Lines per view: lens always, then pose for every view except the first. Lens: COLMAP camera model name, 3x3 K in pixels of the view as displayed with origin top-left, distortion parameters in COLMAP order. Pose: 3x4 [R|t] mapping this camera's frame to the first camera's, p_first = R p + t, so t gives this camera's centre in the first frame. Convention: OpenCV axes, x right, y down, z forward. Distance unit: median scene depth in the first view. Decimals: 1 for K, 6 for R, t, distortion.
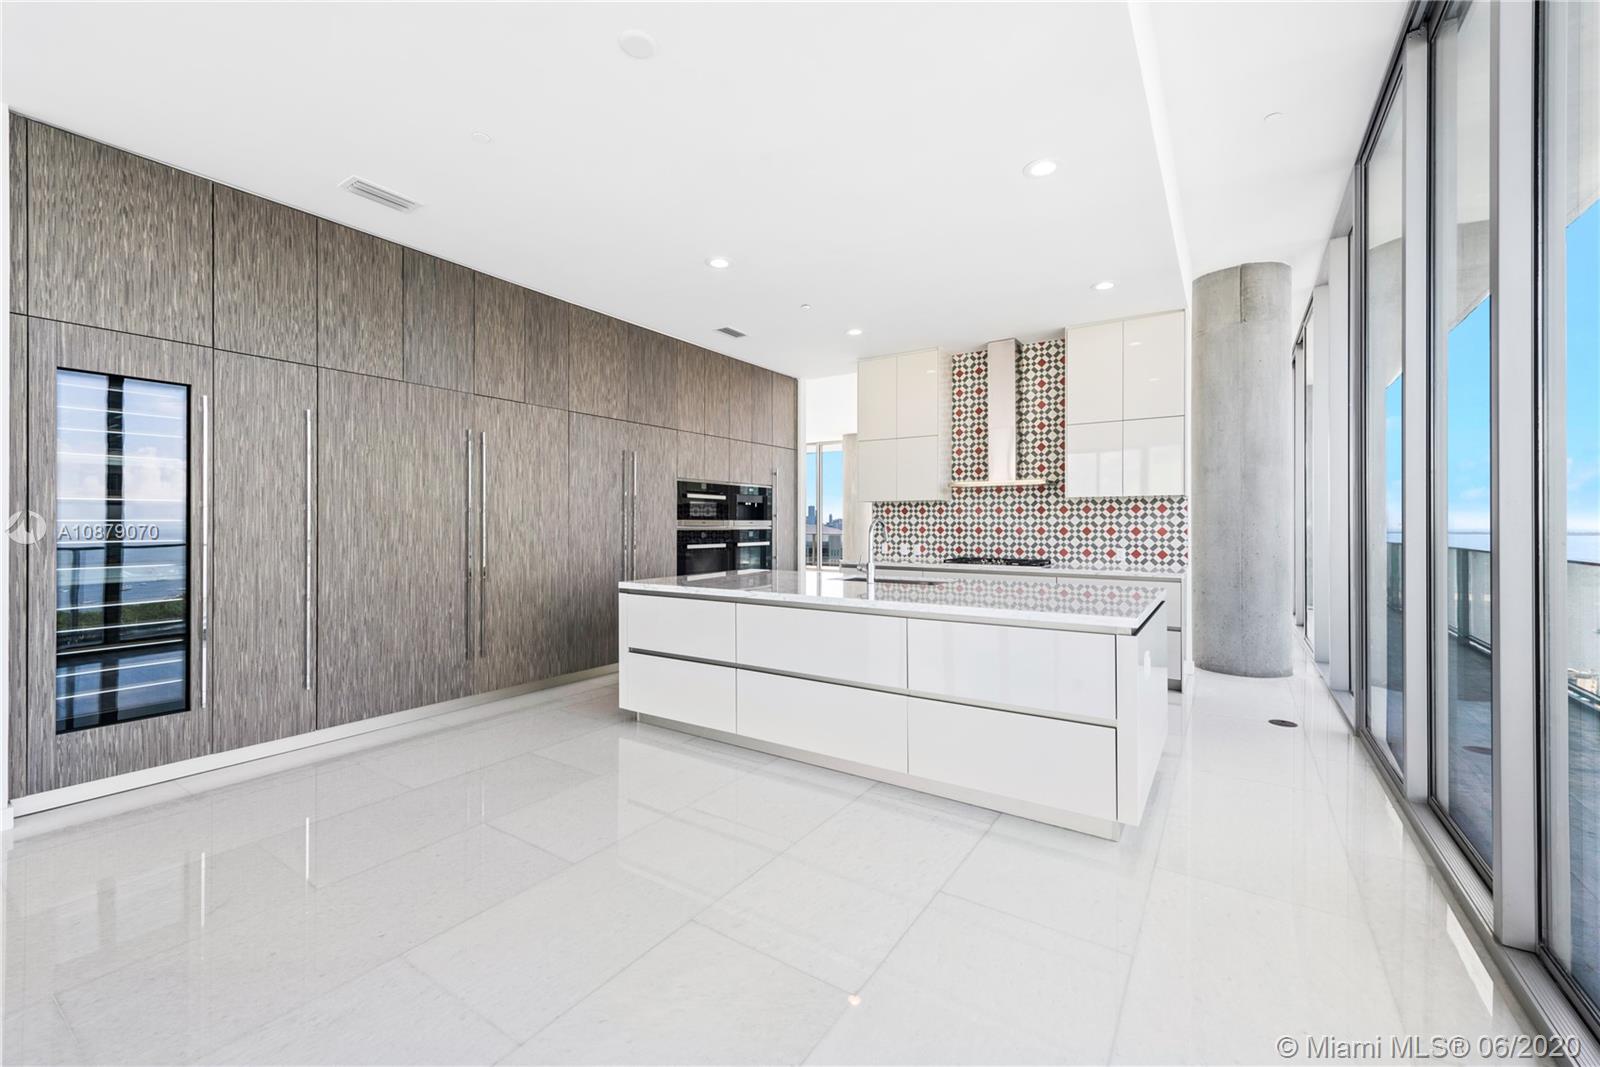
lens RADIAL K [[625.4, 0, 792.8], [0, 625.4, 525.7], [0, 0, 1]] dist [-0.003451, -0.000342]
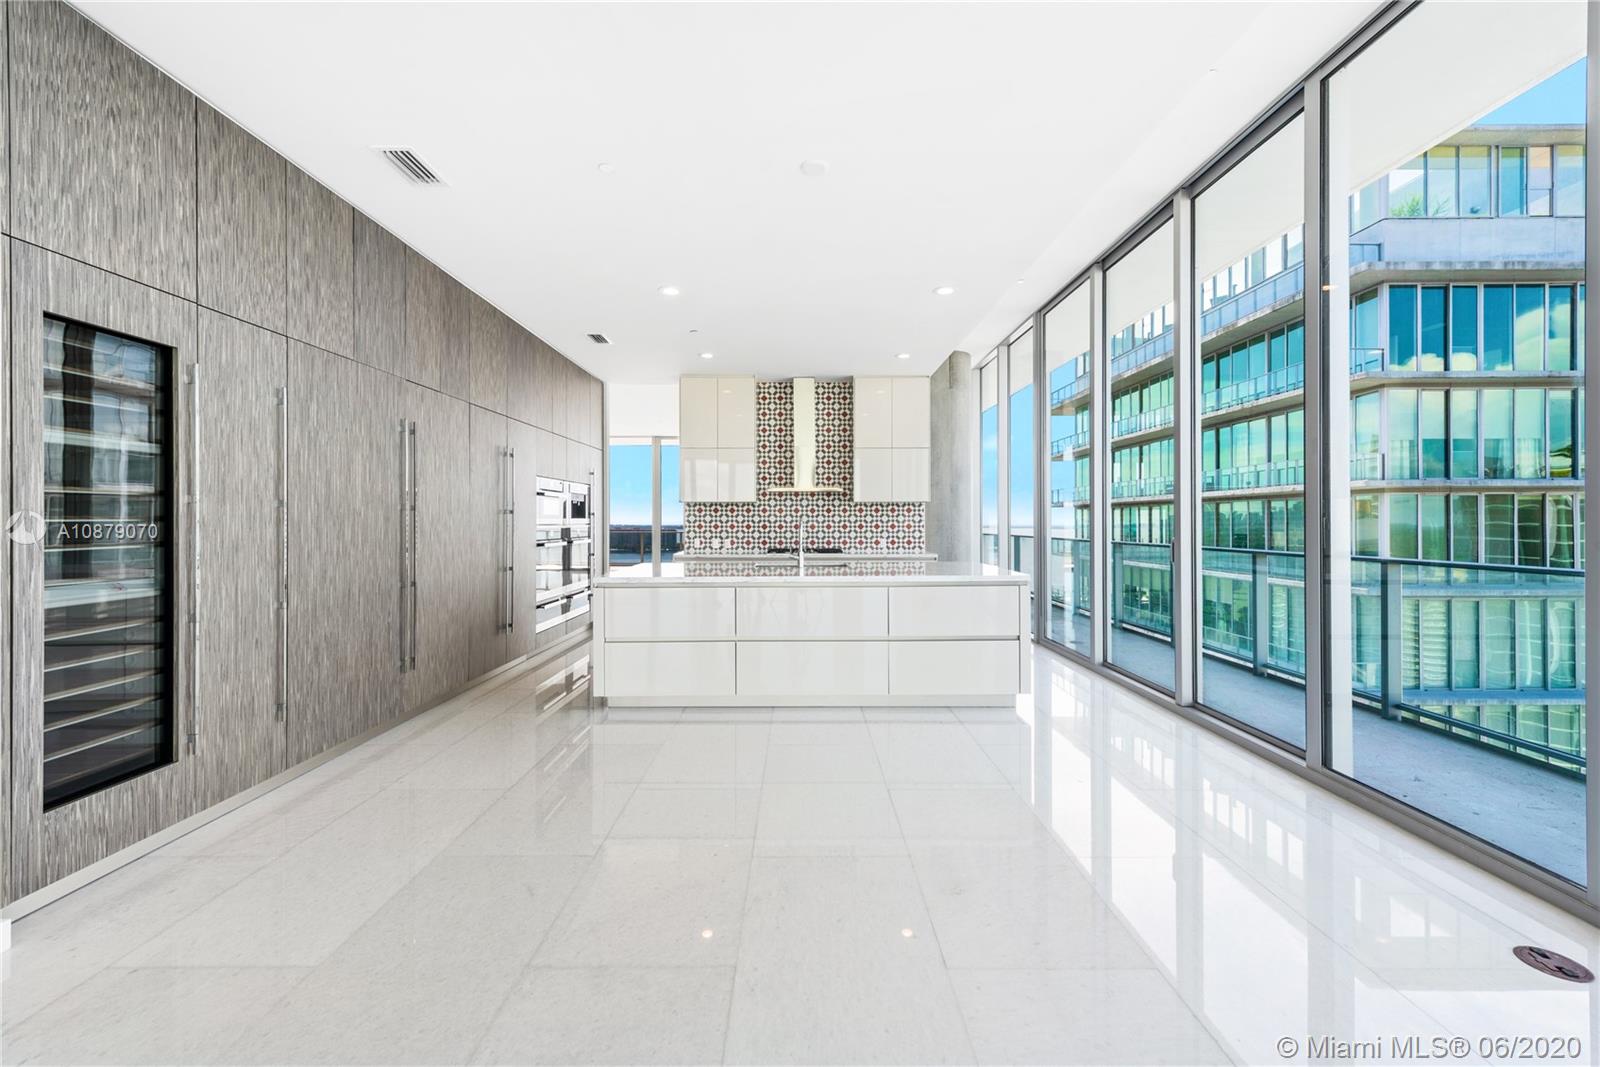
lens RADIAL K [[625.4, 0, 792.1], [0, 625.4, 523.1], [0, 0, 1]] dist [-0.003451, -0.000342]
pose [[0.831446, -0.004161, 0.555590, -0.633455], [0.004007, 0.999991, 0.001492, -0.002289], [-0.555591, 0.000986, 0.831455, -0.072623]]
